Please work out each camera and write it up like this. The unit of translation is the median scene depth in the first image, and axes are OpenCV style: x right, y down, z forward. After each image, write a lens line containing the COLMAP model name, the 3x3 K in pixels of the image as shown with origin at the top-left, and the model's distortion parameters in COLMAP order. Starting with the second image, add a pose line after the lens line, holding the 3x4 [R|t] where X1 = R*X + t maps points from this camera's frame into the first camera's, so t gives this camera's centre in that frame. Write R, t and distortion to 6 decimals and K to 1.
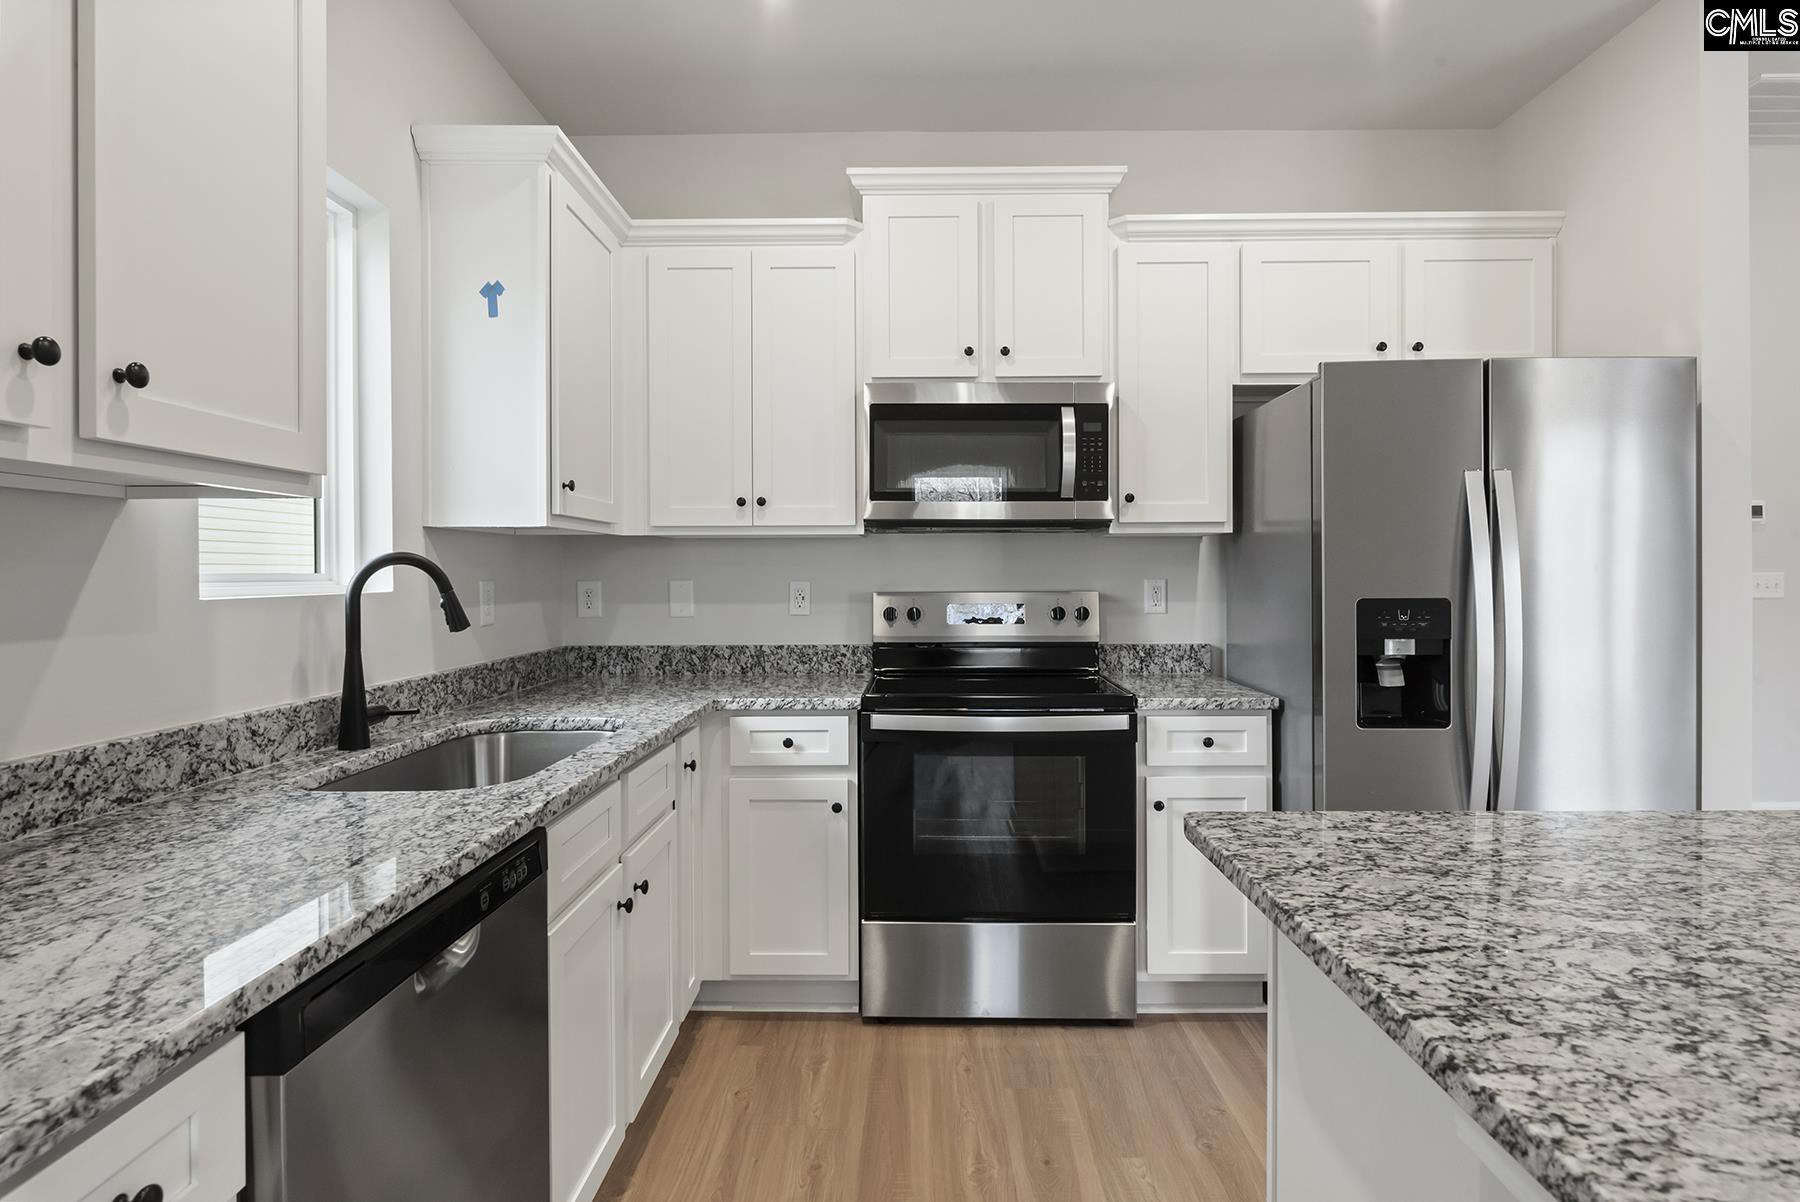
lens RADIAL K [[939.5, 0, 903.4], [0, 939.5, 575.4], [0, 0, 1]] dist [-0.001882, -0.000320]
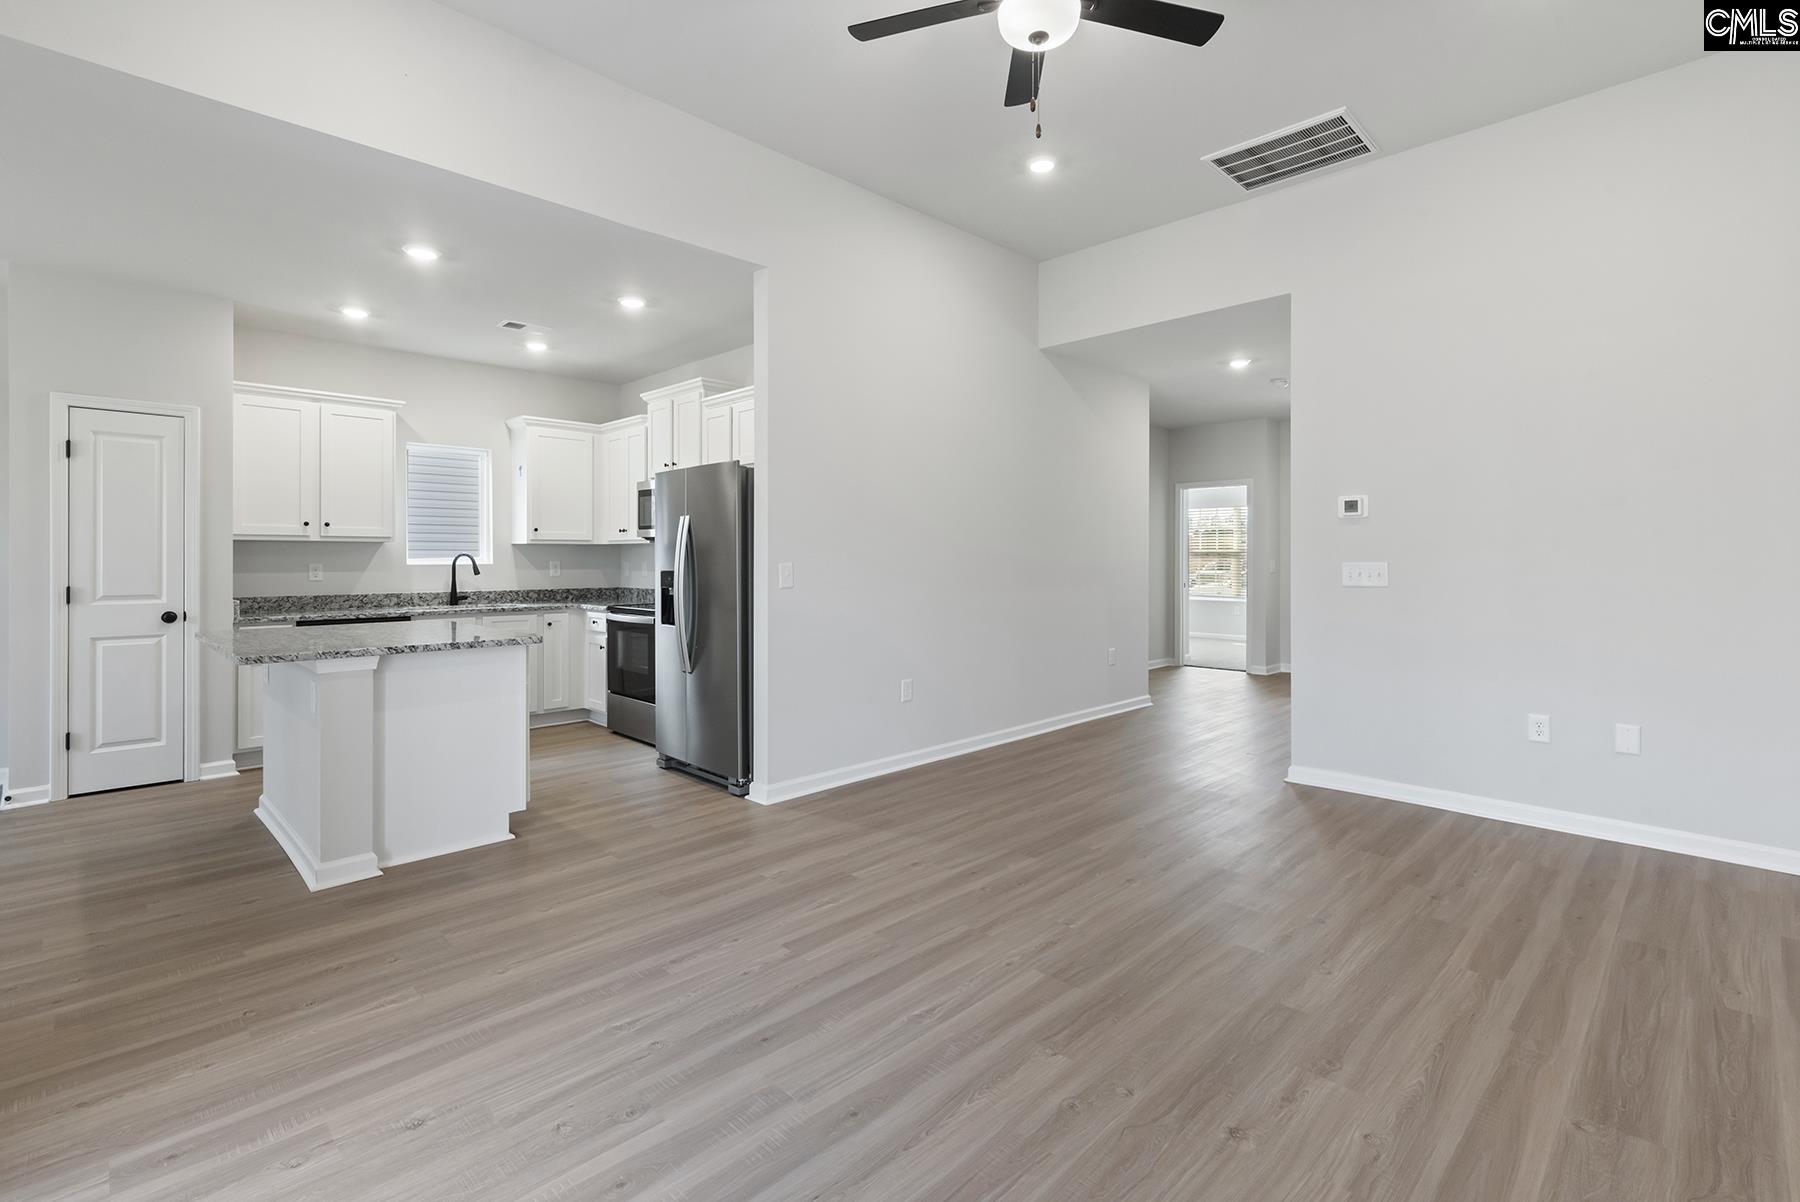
lens RADIAL K [[816.8, 0, 896.4], [0, 816.8, 557.1], [0, 0, 1]] dist [0.002763, 0.000046]
pose [[0.718207, 0.003538, -0.695820, 2.108480], [-0.005117, 0.999987, -0.000198, -0.011774], [0.695811, 0.003703, 0.718216, -0.076890]]
